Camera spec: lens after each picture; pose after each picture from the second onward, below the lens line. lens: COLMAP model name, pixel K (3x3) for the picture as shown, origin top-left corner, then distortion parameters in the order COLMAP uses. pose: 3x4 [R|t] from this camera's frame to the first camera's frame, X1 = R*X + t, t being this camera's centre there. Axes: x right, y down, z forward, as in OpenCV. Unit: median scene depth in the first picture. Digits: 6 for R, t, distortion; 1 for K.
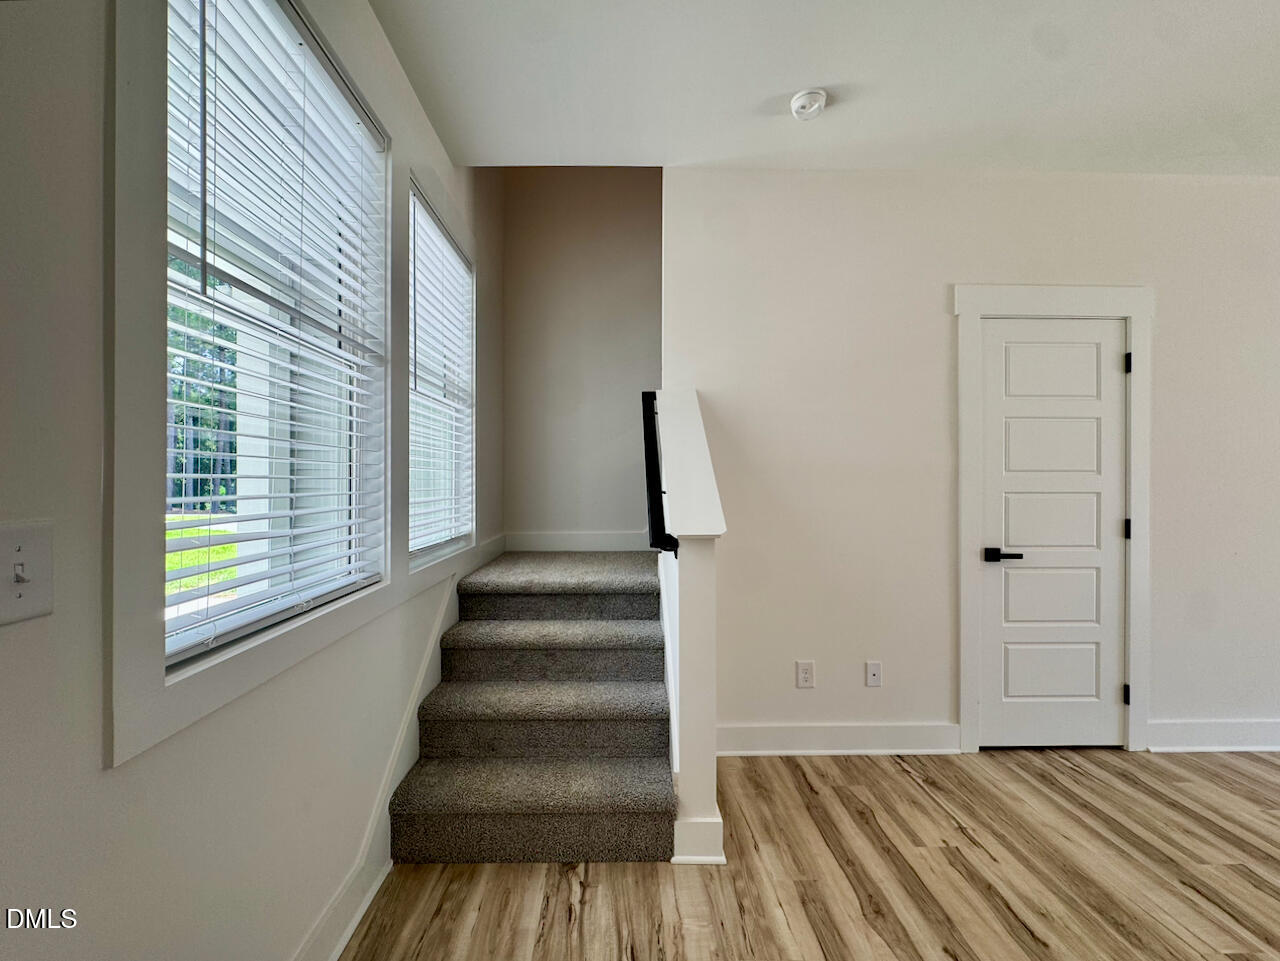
lens RADIAL K [[516.1, 0, 632.9], [0, 516.1, 478.5], [0, 0, 1]] dist [-0.001710, -0.000149]
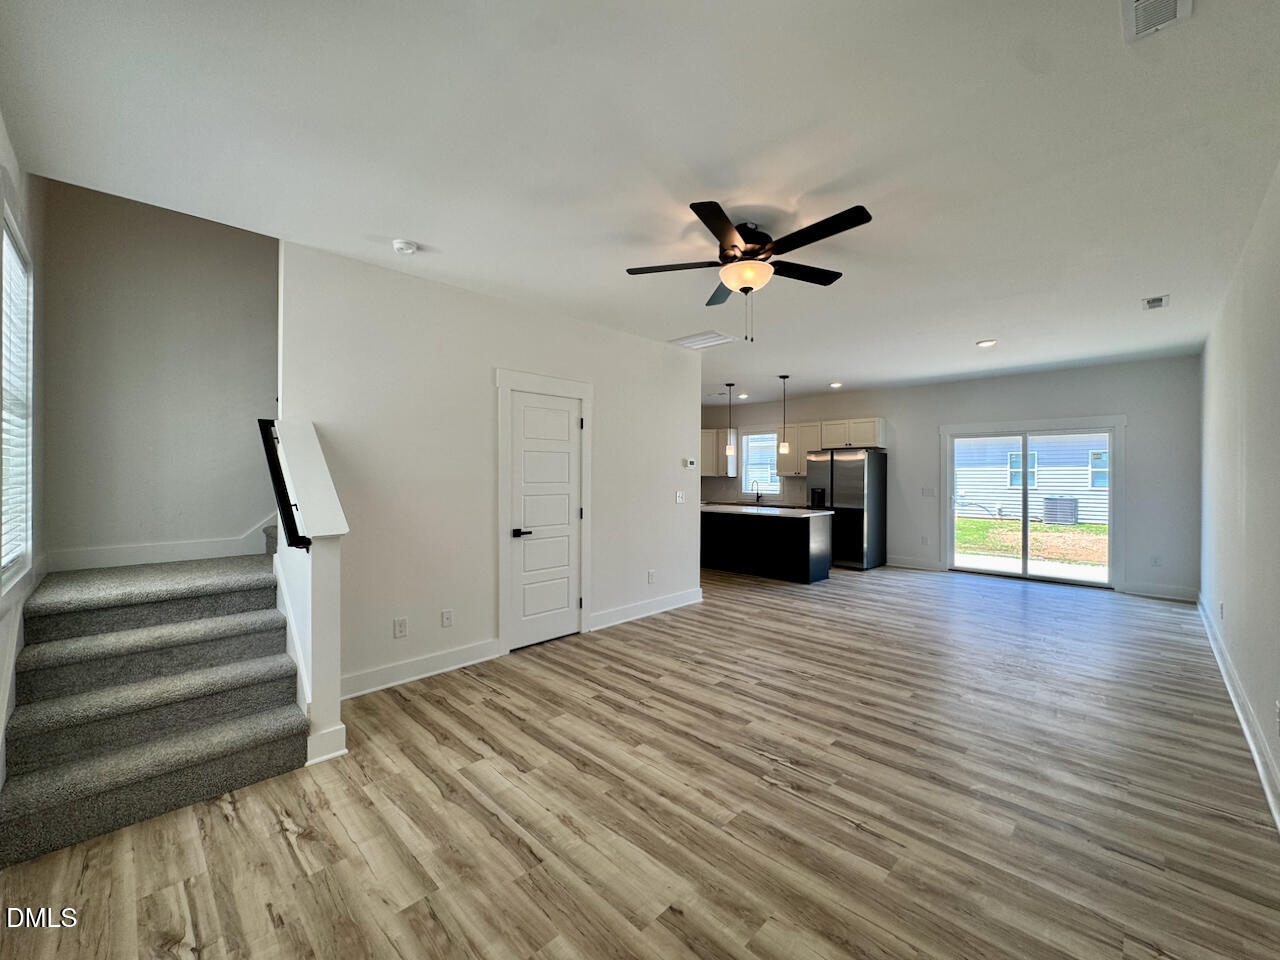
lens RADIAL K [[516.1, 0, 632.9], [0, 516.1, 478.0], [0, 0, 1]] dist [-0.001710, -0.000149]
pose [[0.725273, -0.004739, 0.688445, -0.204799], [-0.006810, 0.999878, 0.014058, -0.064558], [-0.688428, -0.014884, 0.725152, -0.535004]]
